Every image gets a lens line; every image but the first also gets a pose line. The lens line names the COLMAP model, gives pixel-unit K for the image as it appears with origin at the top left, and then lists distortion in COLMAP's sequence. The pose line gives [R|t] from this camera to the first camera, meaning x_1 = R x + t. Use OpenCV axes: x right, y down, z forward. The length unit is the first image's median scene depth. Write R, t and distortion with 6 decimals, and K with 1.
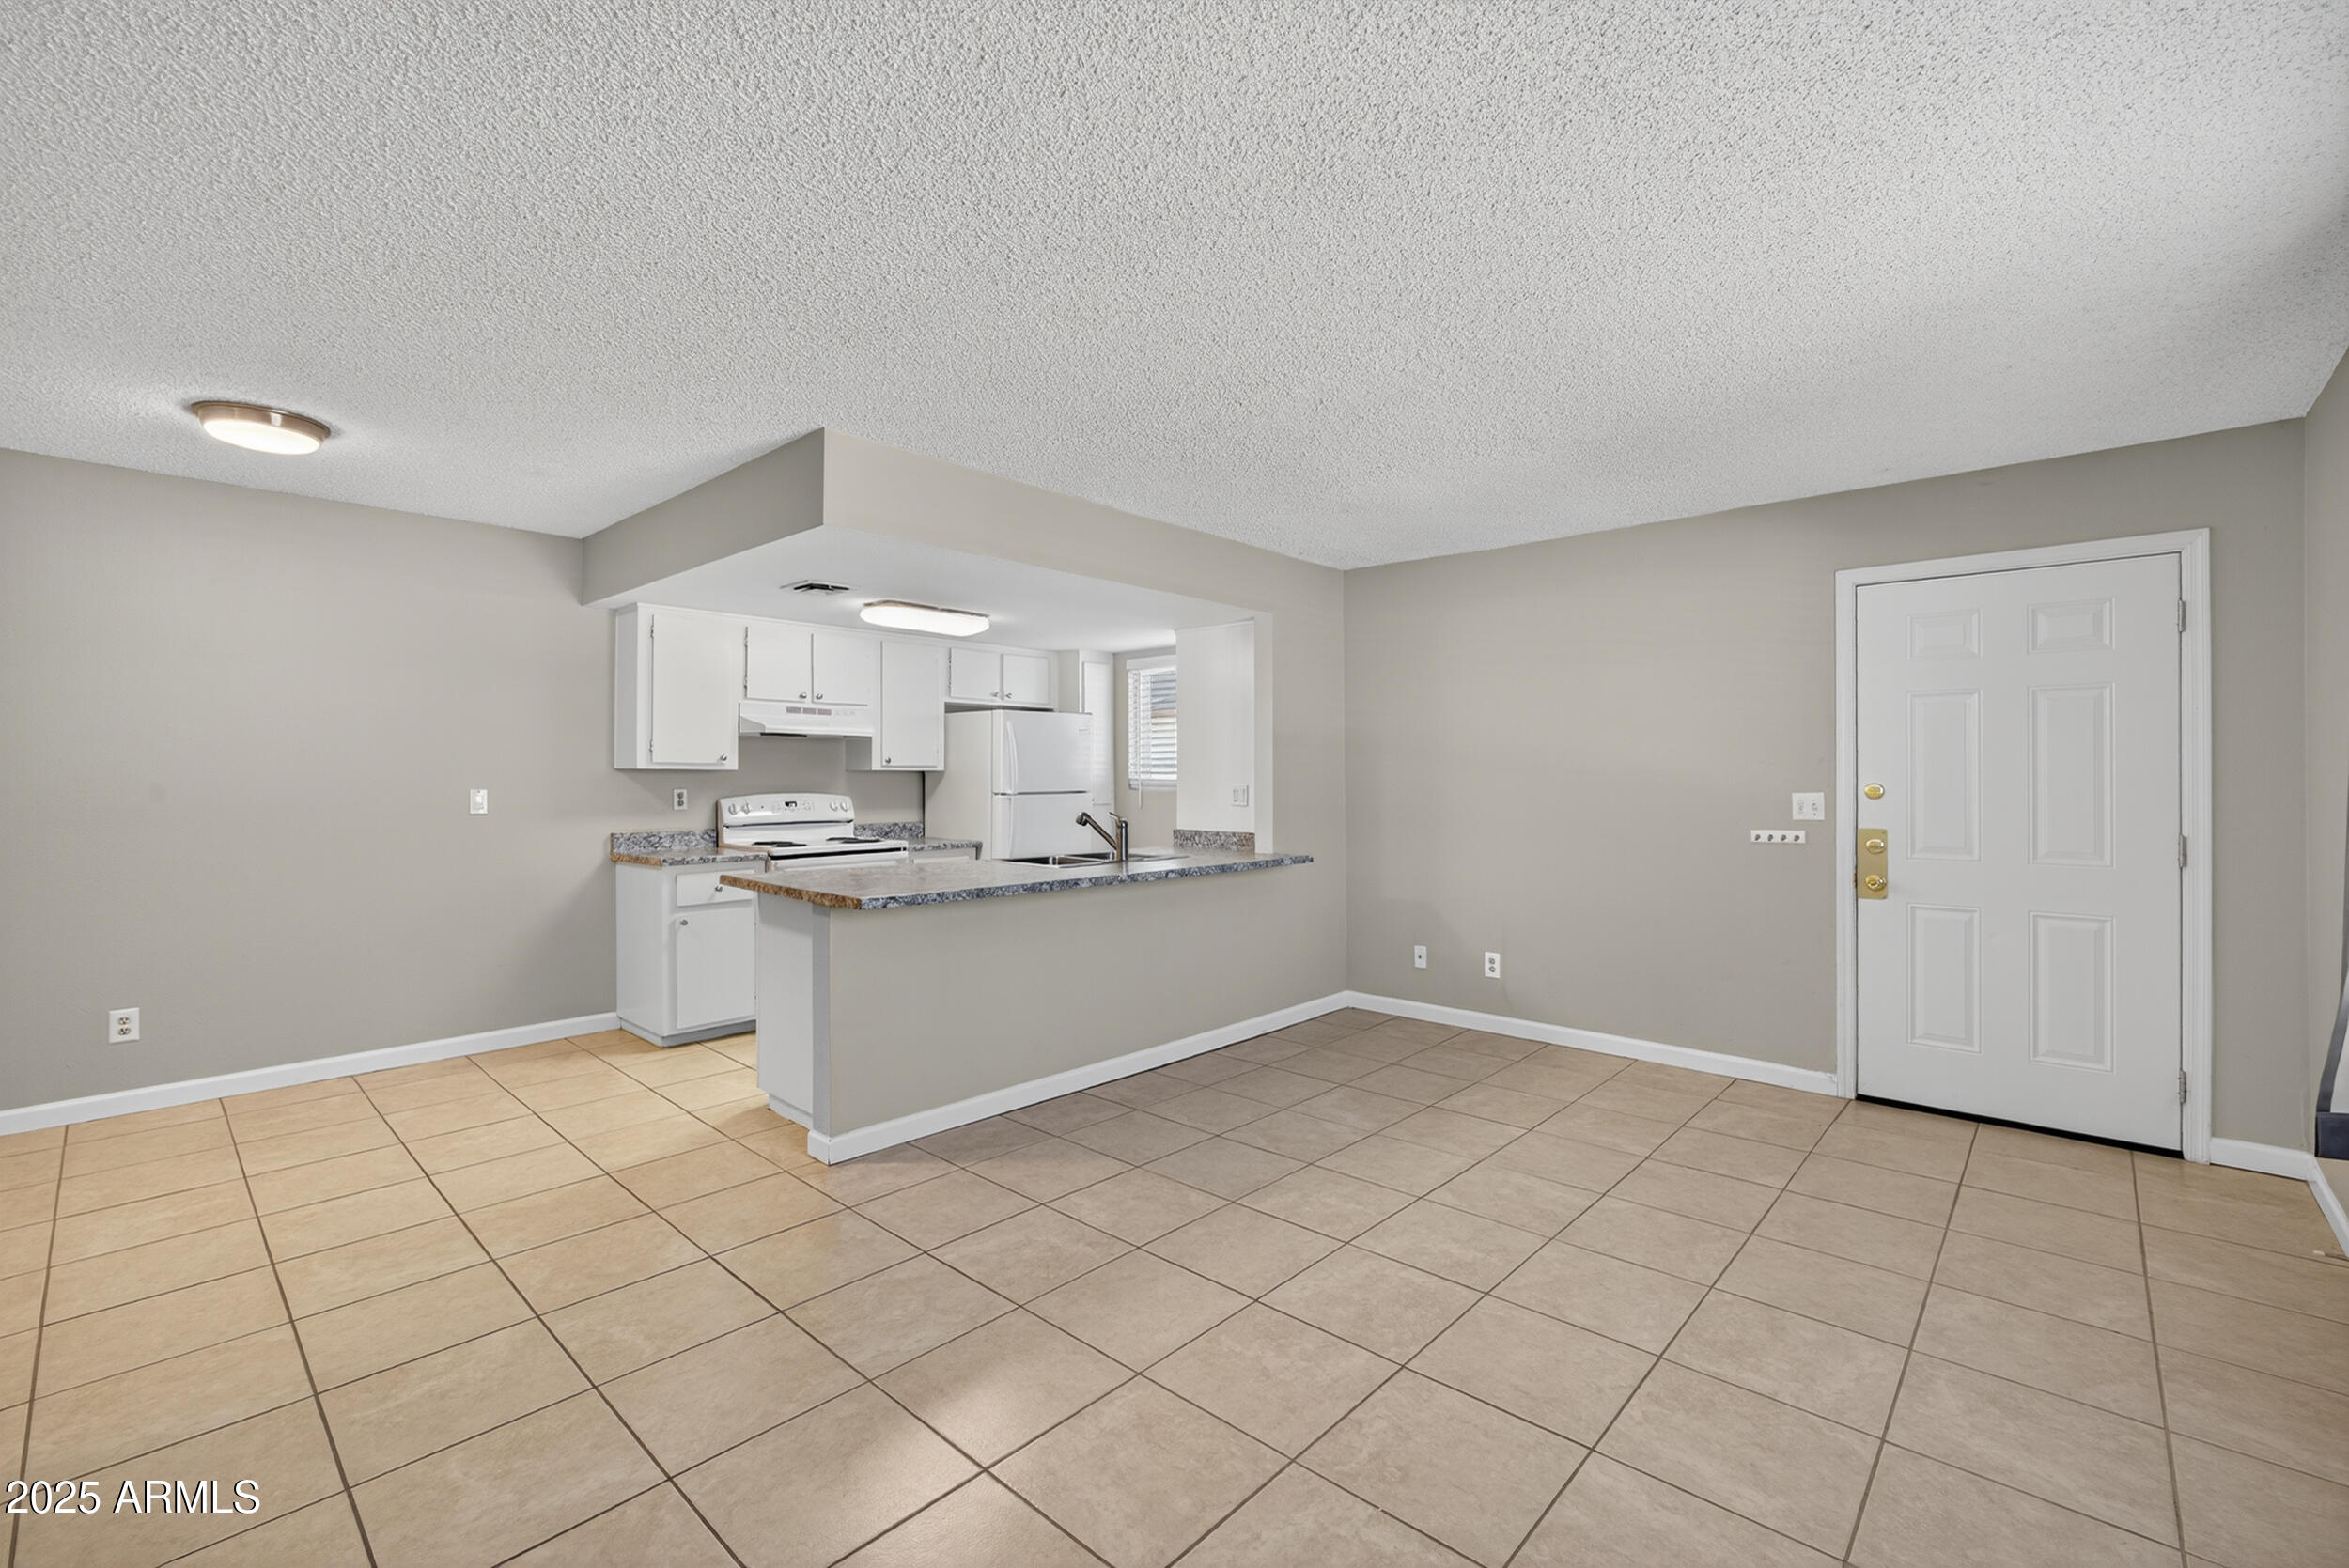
lens RADIAL K [[1003.5, 0, 1182.2], [0, 1003.5, 767.6], [0, 0, 1]] dist [-0.012706, 0.003416]
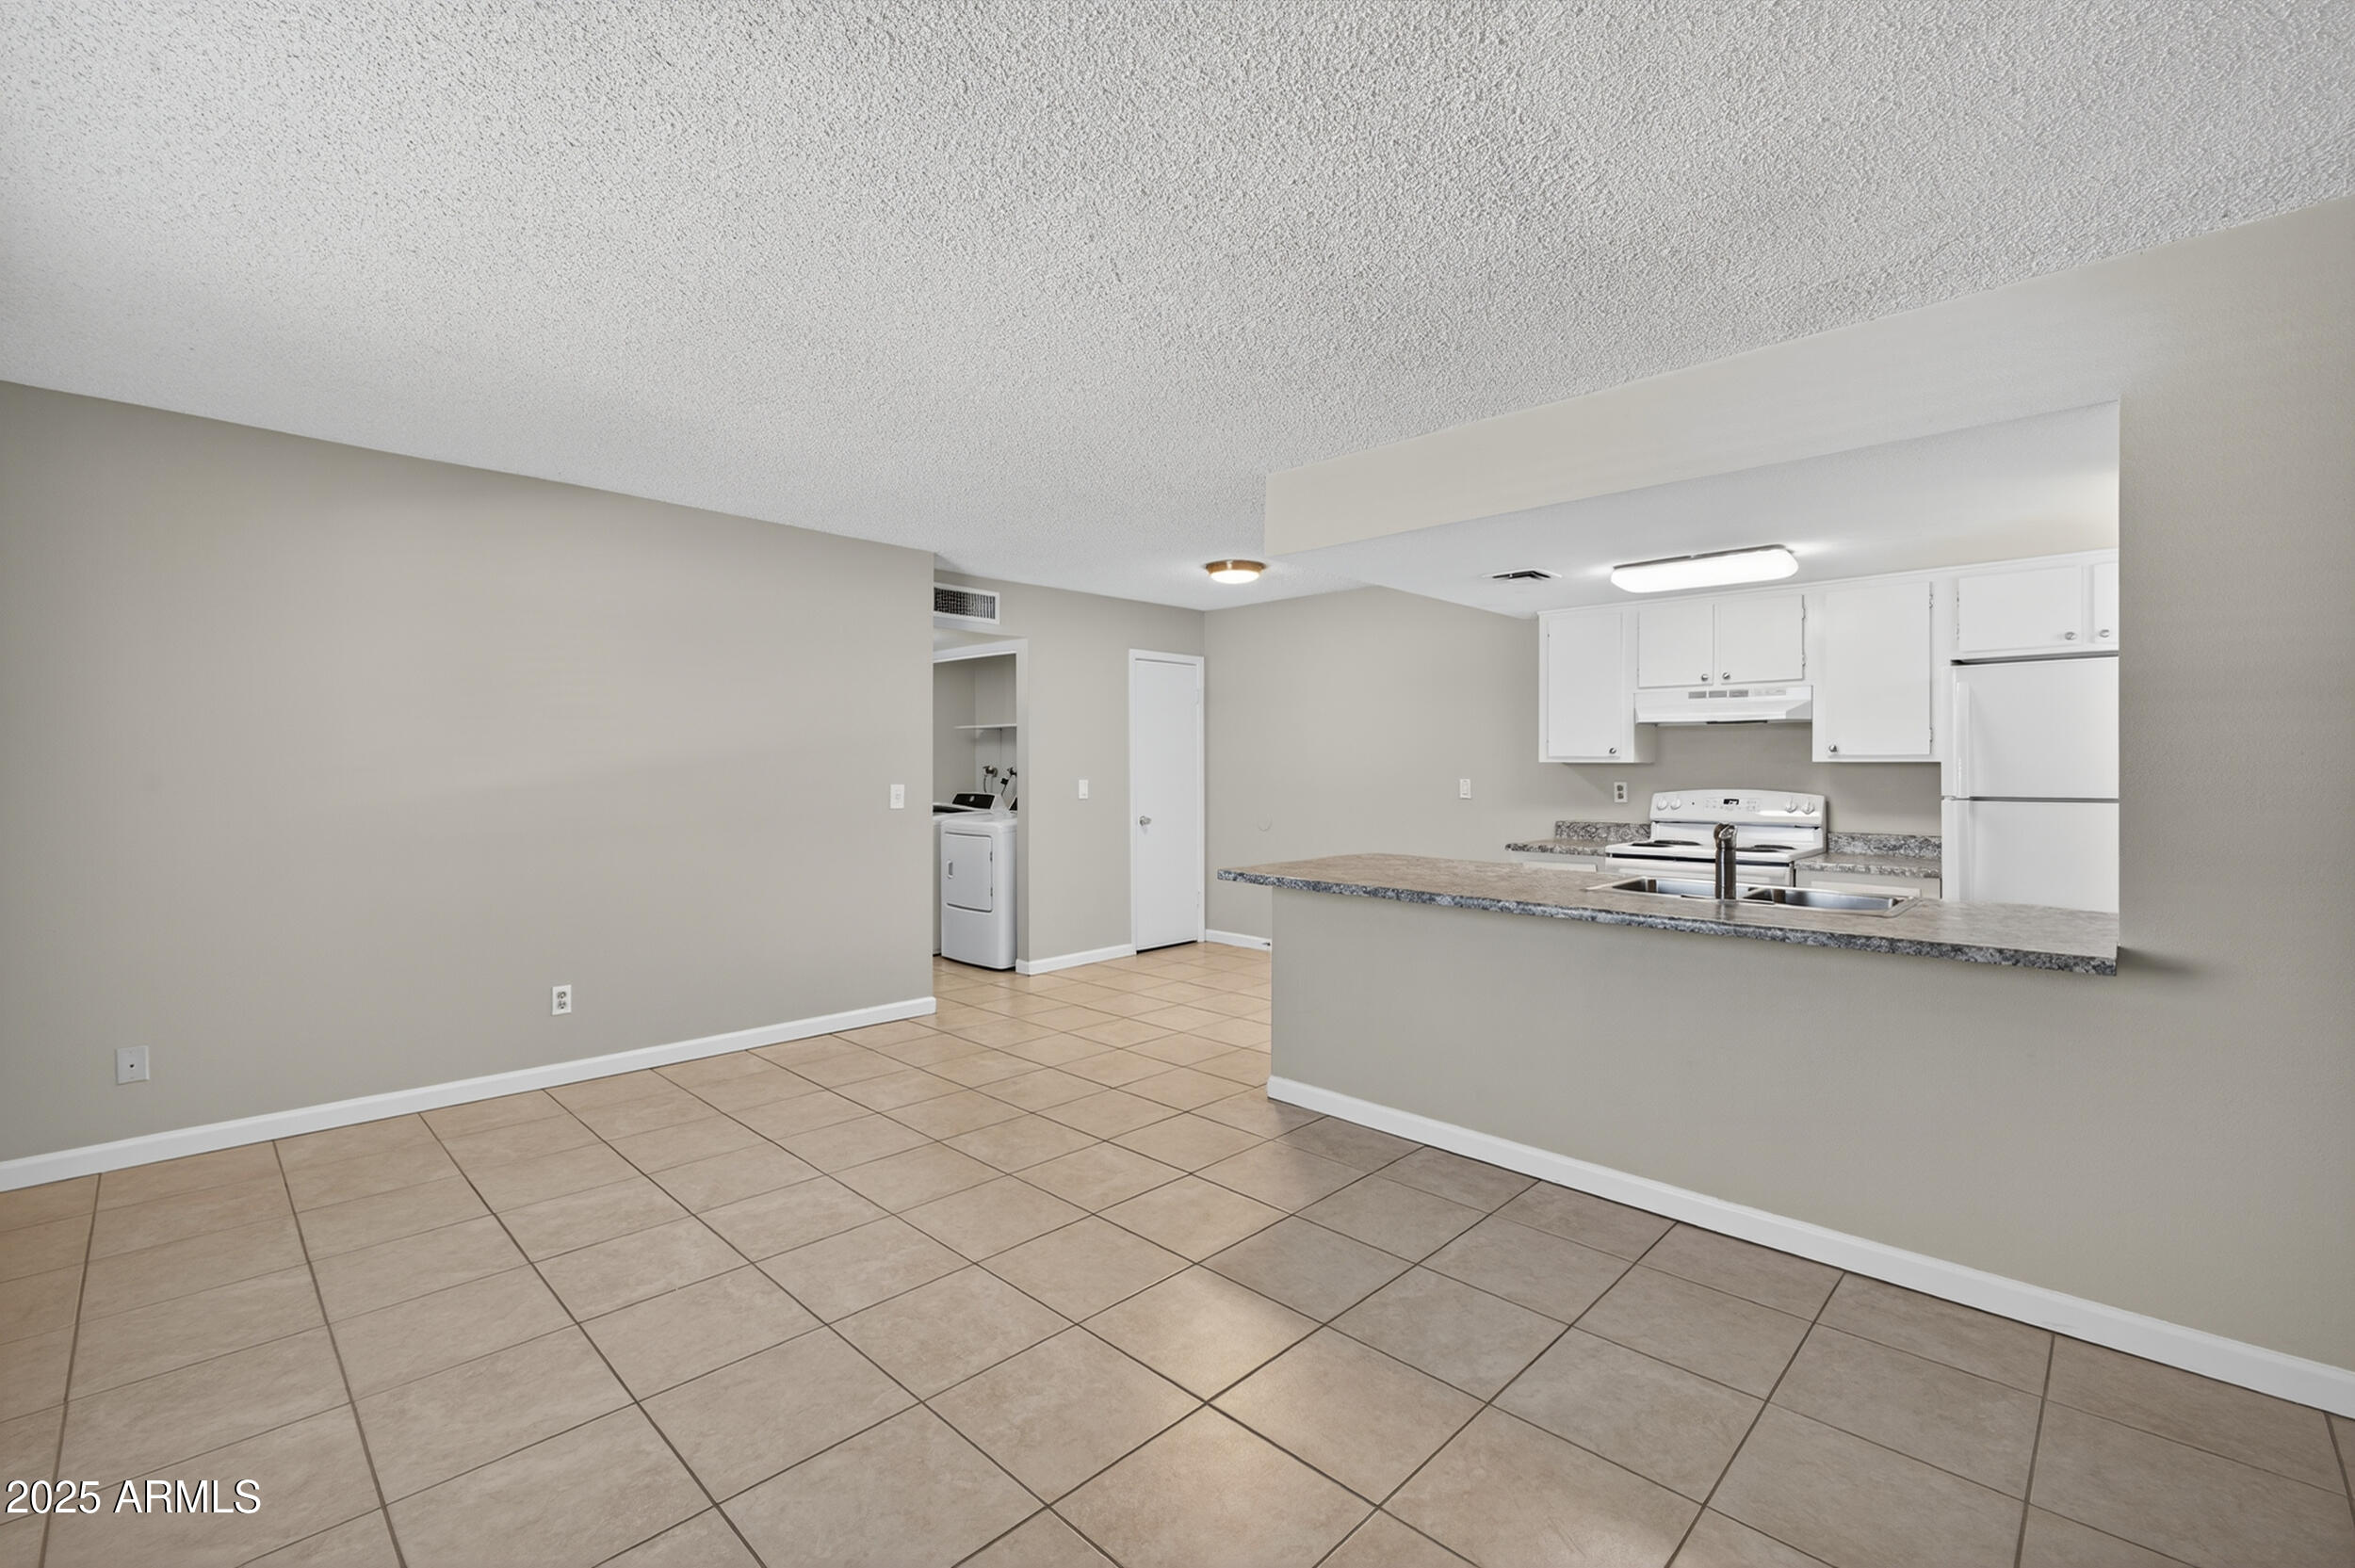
lens RADIAL K [[1006.0, 0, 1167.1], [0, 1006.0, 753.2], [0, 0, 1]] dist [-0.012706, 0.003416]
pose [[-0.035927, -0.012852, -0.999272, 0.547306], [0.003907, 0.999908, -0.013001, 0.004188], [0.999347, -0.004371, -0.035874, 0.601263]]
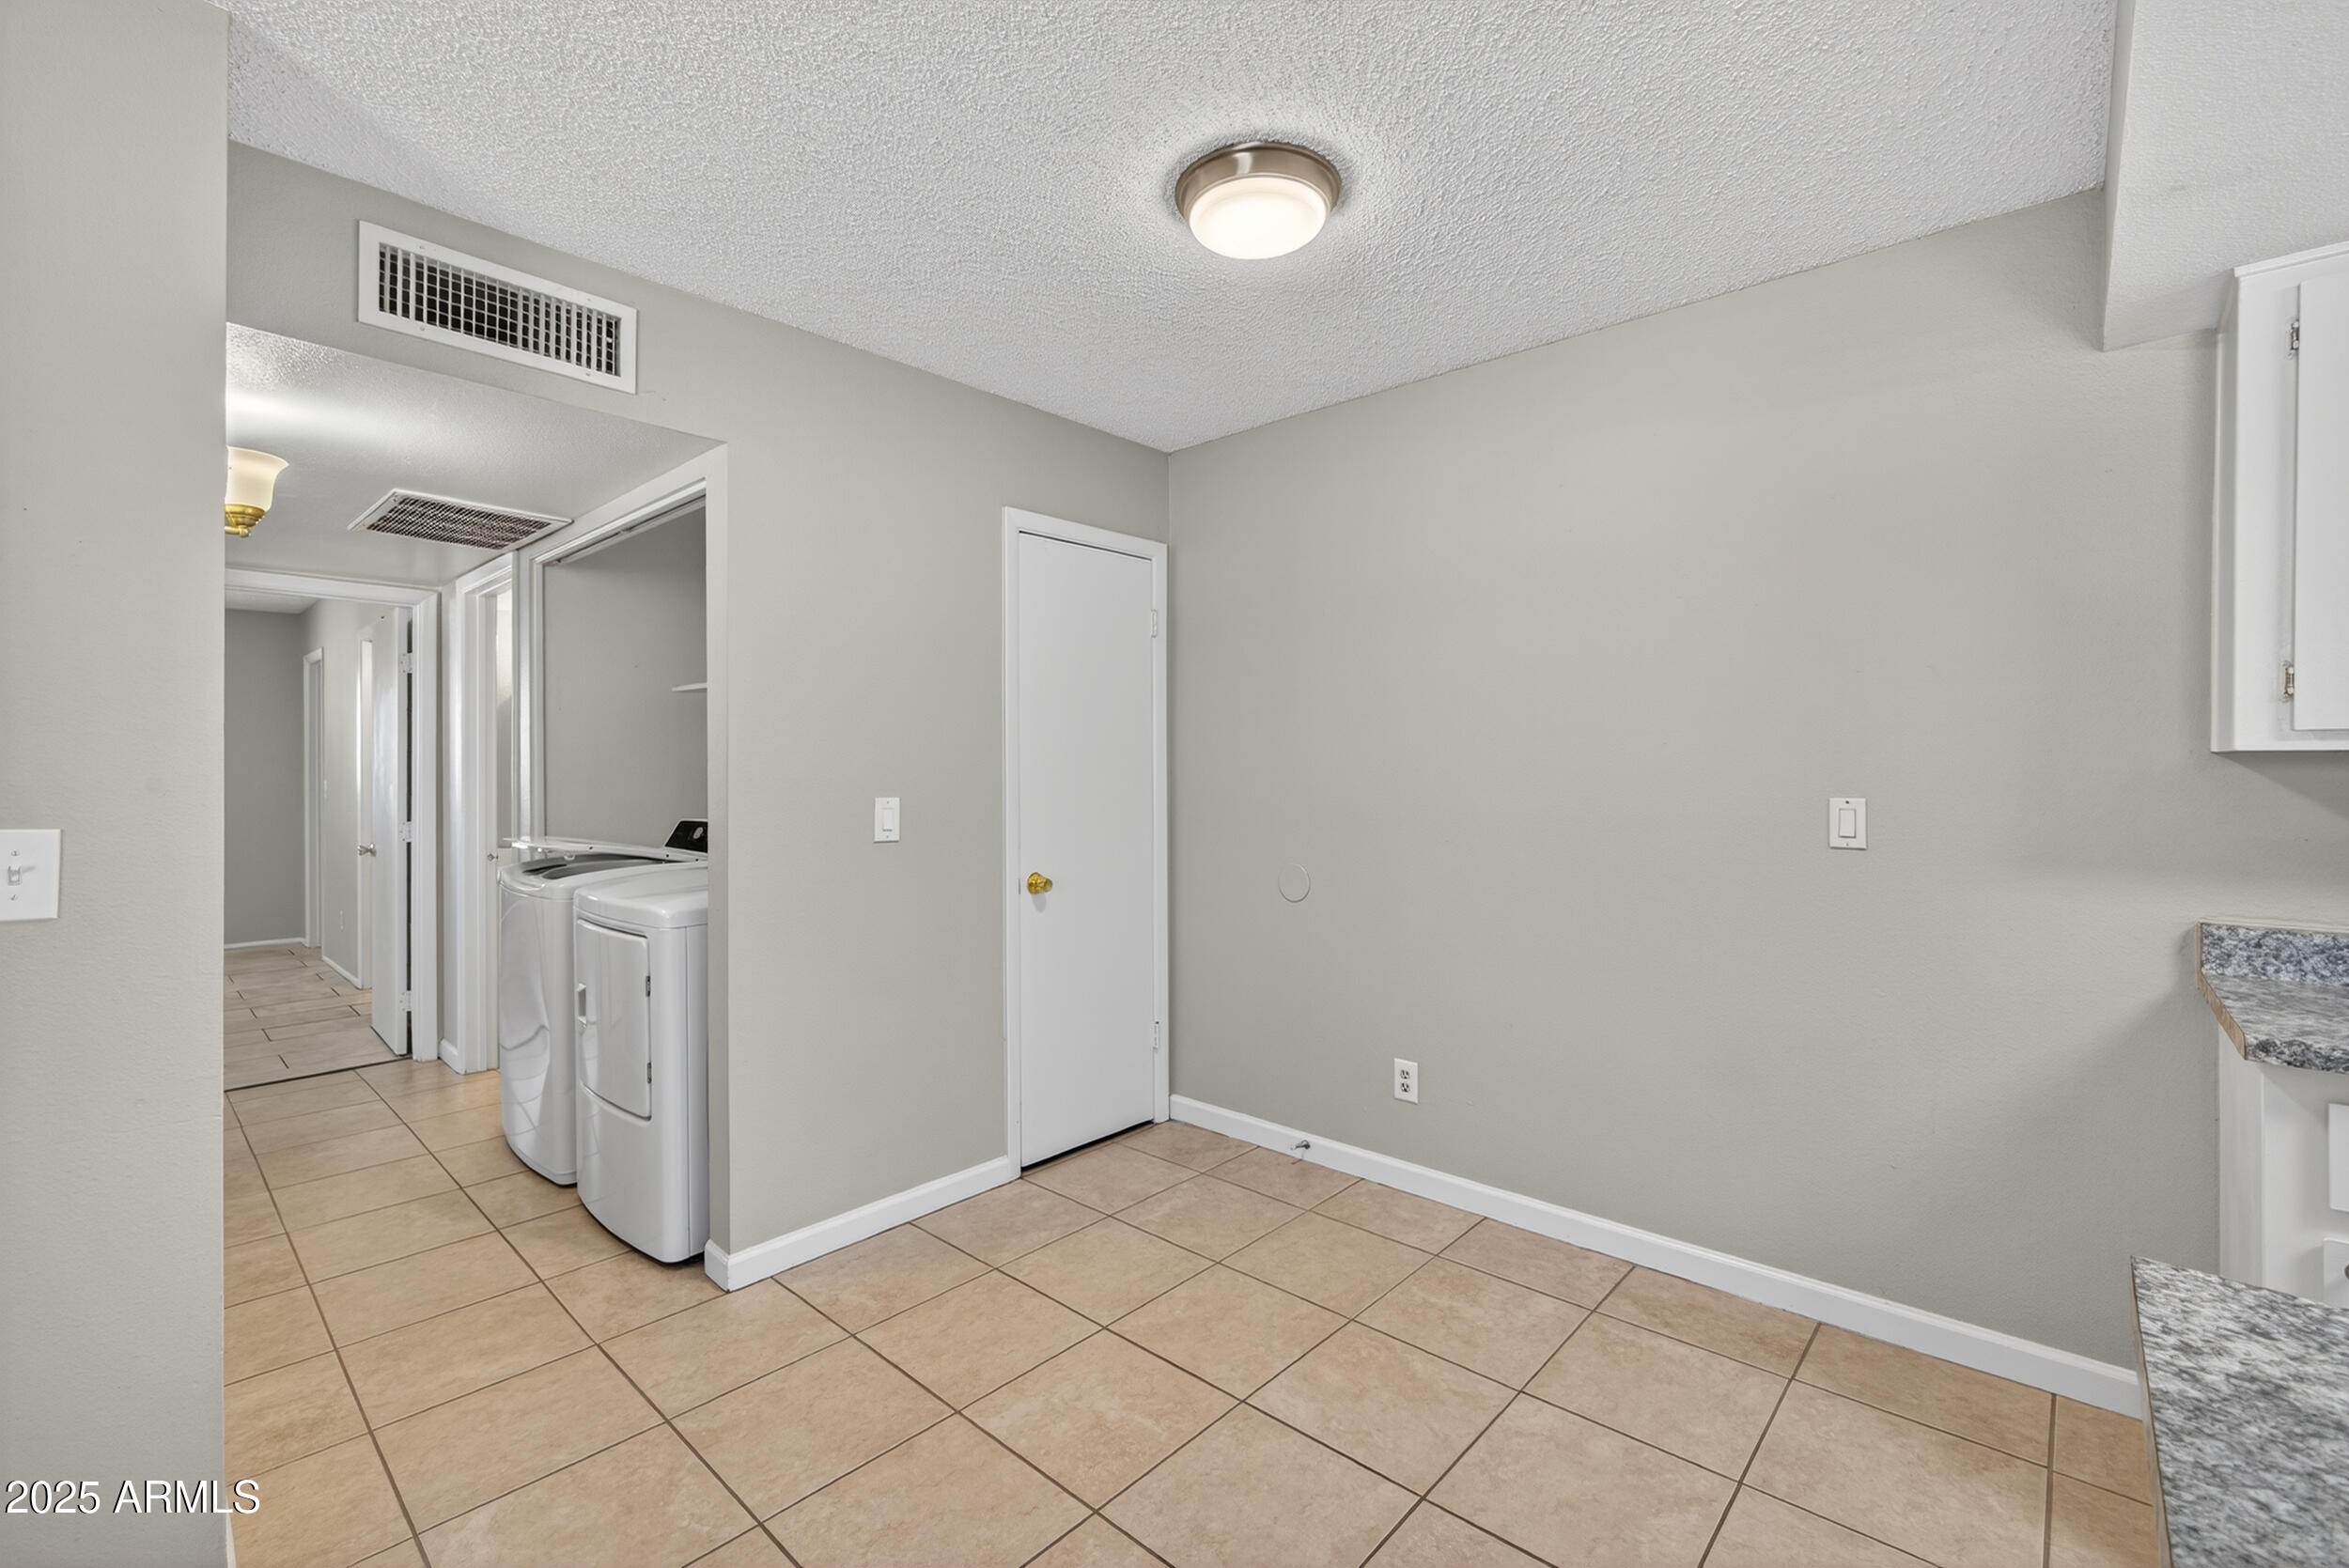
lens RADIAL K [[1003.5, 0, 1175.7], [0, 1003.5, 776.1], [0, 0, 1]] dist [-0.012706, 0.003416]
pose [[0.009096, 0.006662, -0.999936, -0.196279], [0.002621, 0.999974, 0.006686, 0.006806], [0.999955, -0.002681, 0.009078, 0.601667]]
